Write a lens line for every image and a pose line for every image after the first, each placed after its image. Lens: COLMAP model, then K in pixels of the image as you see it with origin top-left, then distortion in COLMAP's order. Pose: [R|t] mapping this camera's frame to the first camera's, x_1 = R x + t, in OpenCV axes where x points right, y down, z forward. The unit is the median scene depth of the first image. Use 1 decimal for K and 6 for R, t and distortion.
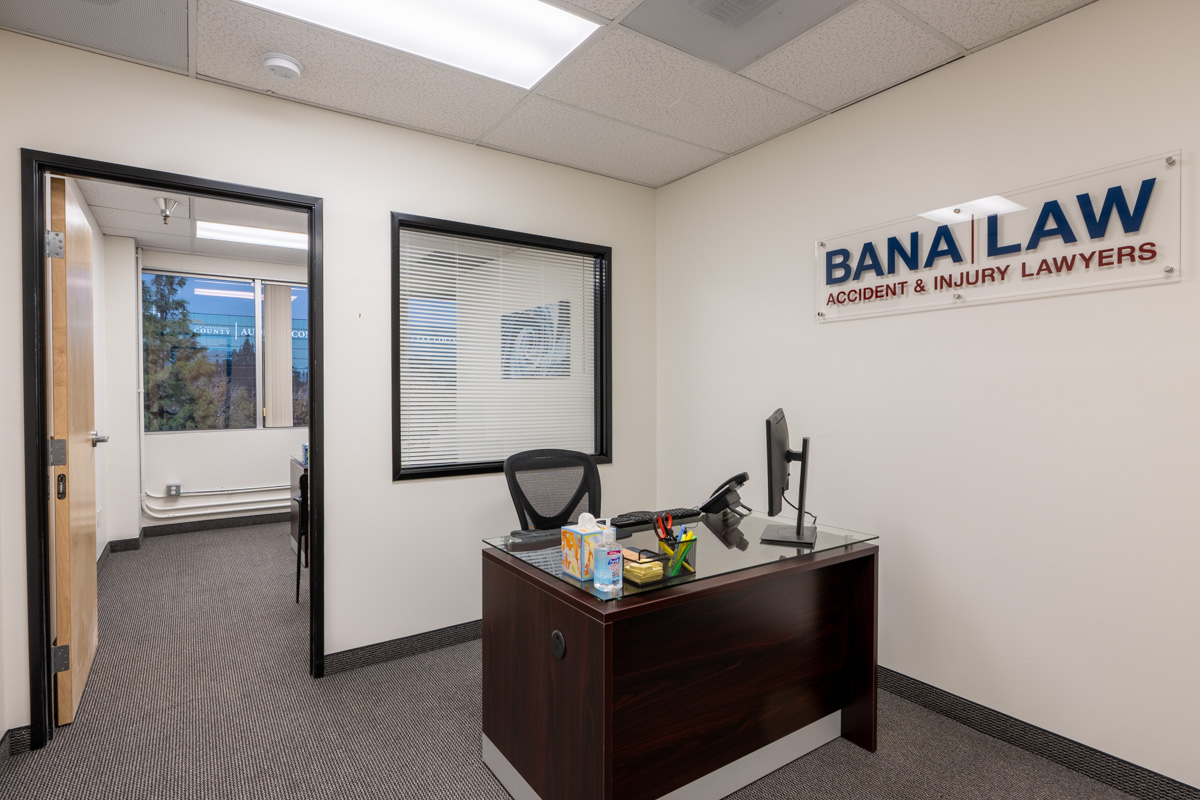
lens RADIAL K [[583.3, 0, 598.1], [0, 583.3, 399.9], [0, 0, 1]] dist [-0.015639, 0.001198]
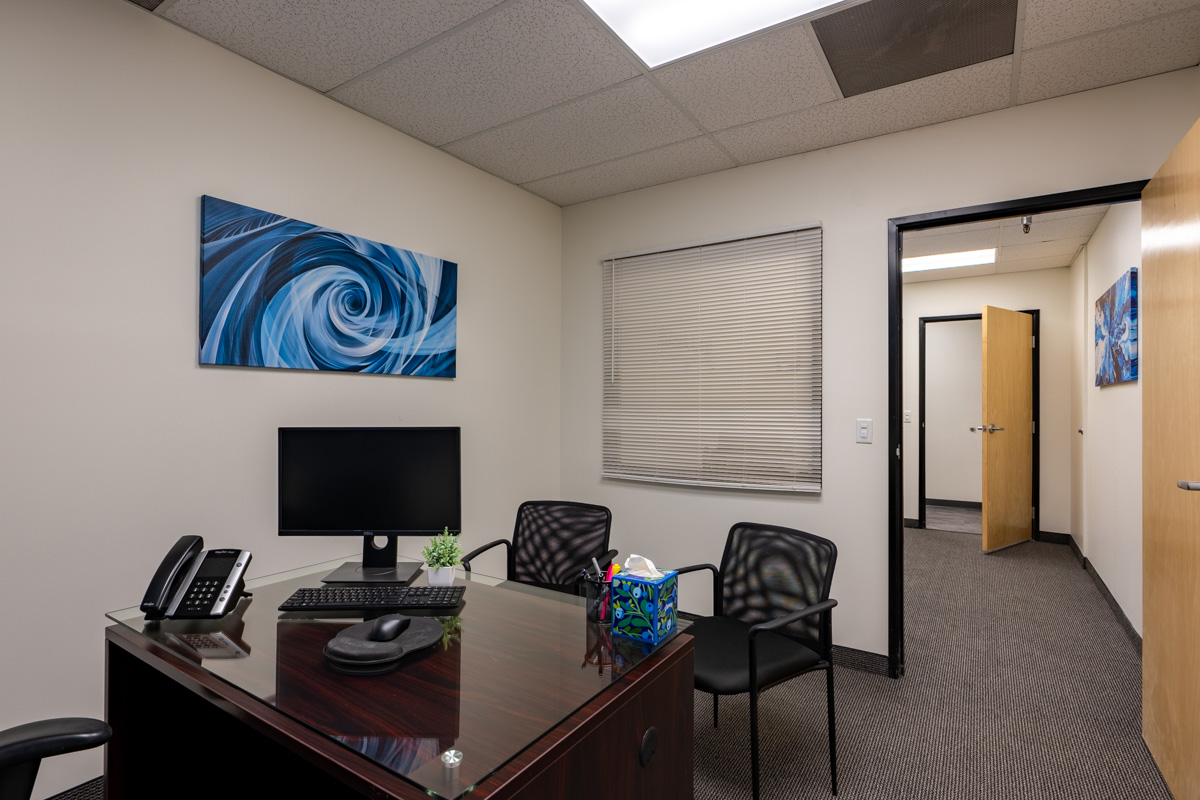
lens RADIAL K [[583.3, 0, 597.3], [0, 583.3, 399.0], [0, 0, 1]] dist [-0.015639, 0.001198]
pose [[-0.379306, 0.017462, 0.925106, -0.605530], [0.018401, 0.999767, -0.011326, -0.004572], [-0.925088, 0.012727, -0.379539, 0.907296]]
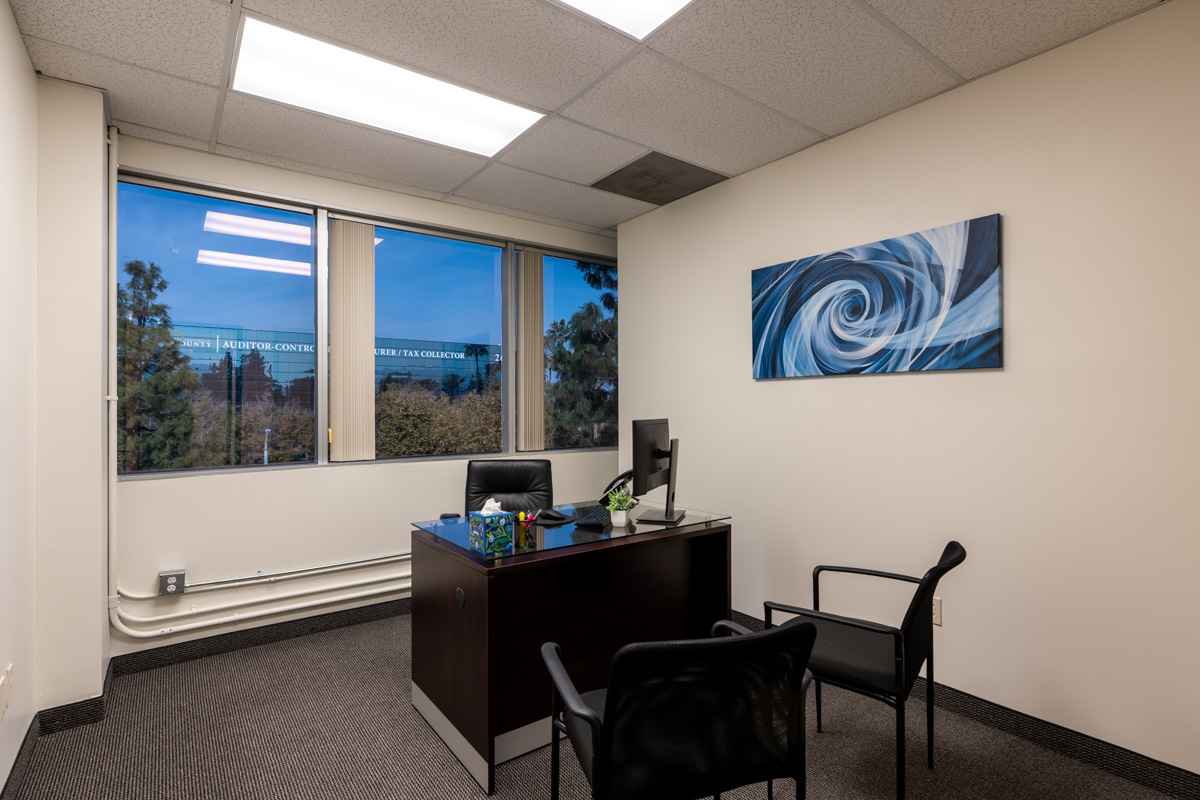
lens RADIAL K [[583.3, 0, 612.3], [0, 583.3, 404.1], [0, 0, 1]] dist [-0.015639, 0.001198]
pose [[0.999091, 0.001123, 0.042622, -0.332724], [-0.000326, 0.999825, -0.018713, 0.000233], [-0.042636, 0.018682, 0.998916, 0.424300]]
